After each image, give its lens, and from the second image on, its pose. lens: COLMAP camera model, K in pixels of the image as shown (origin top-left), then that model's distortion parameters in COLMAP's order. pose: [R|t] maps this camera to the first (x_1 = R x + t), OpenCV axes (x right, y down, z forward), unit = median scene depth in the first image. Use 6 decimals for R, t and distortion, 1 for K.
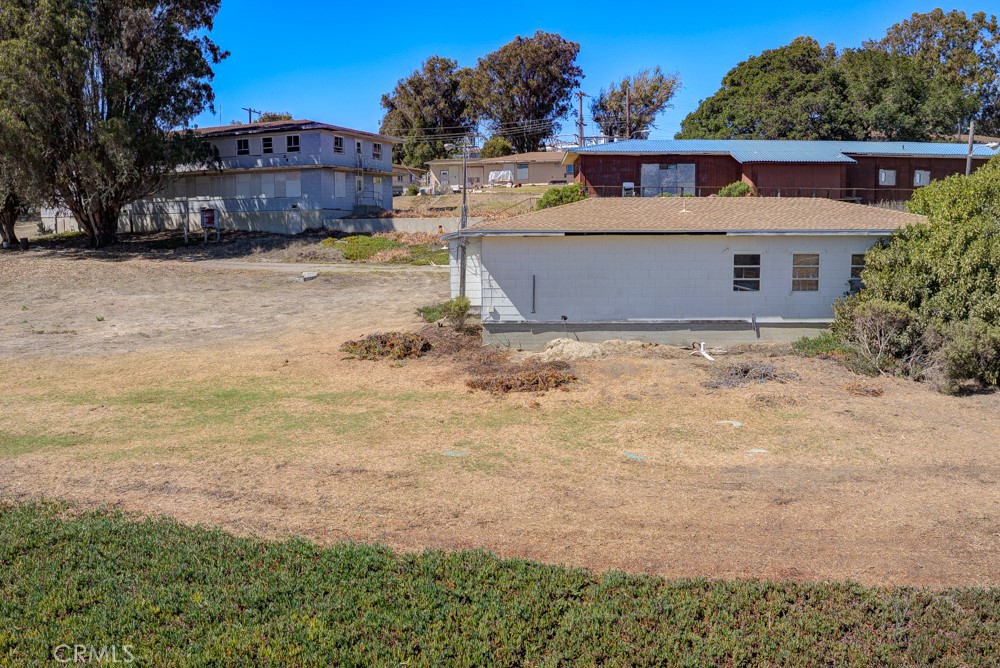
lens RADIAL K [[833.1, 0, 510.0], [0, 833.1, 329.3], [0, 0, 1]] dist [-0.087940, -0.043441]
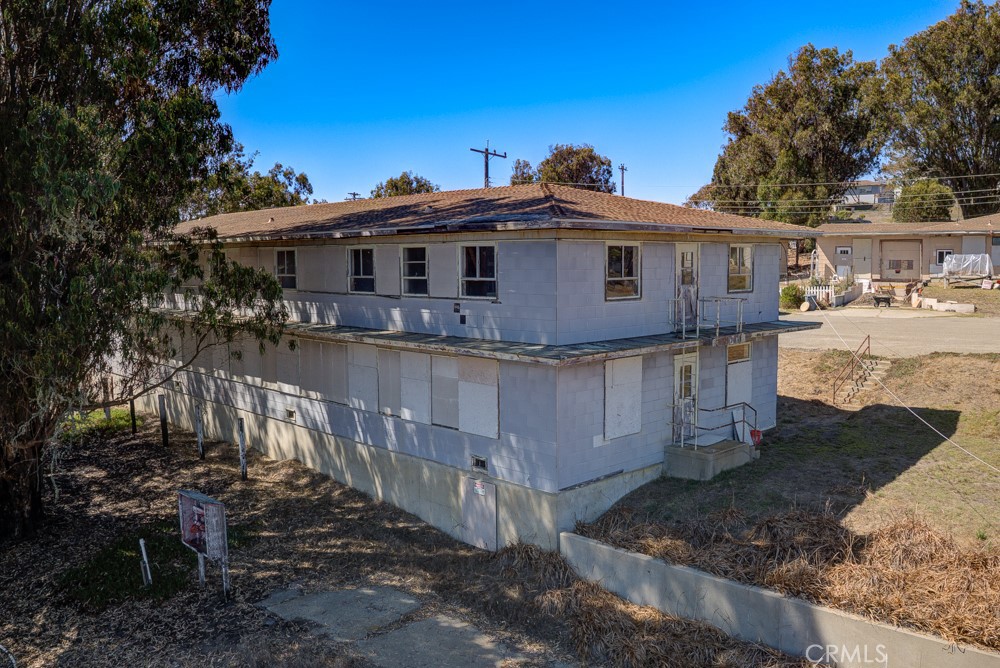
lens RADIAL K [[833.1, 0, 510.0], [0, 833.1, 329.3], [0, 0, 1]] dist [-0.087940, -0.043441]
pose [[0.926540, 0.025967, -0.375299, -0.121721], [-0.036906, 0.999077, -0.021985, -0.182138], [0.374382, 0.034221, 0.926643, 0.657064]]
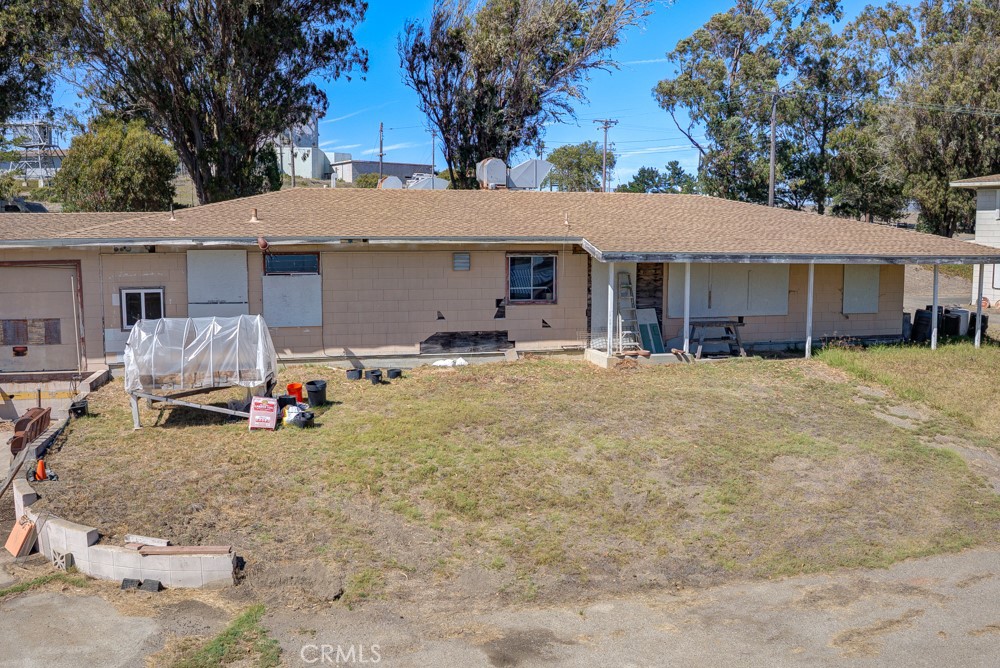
lens RADIAL K [[833.1, 0, 510.0], [0, 833.1, 329.3], [0, 0, 1]] dist [-0.087940, -0.043441]
pose [[0.892519, -0.046041, 0.448654, -0.042325], [0.047702, 0.998833, 0.007605, -0.272444], [-0.448480, 0.014614, 0.893673, 1.211994]]
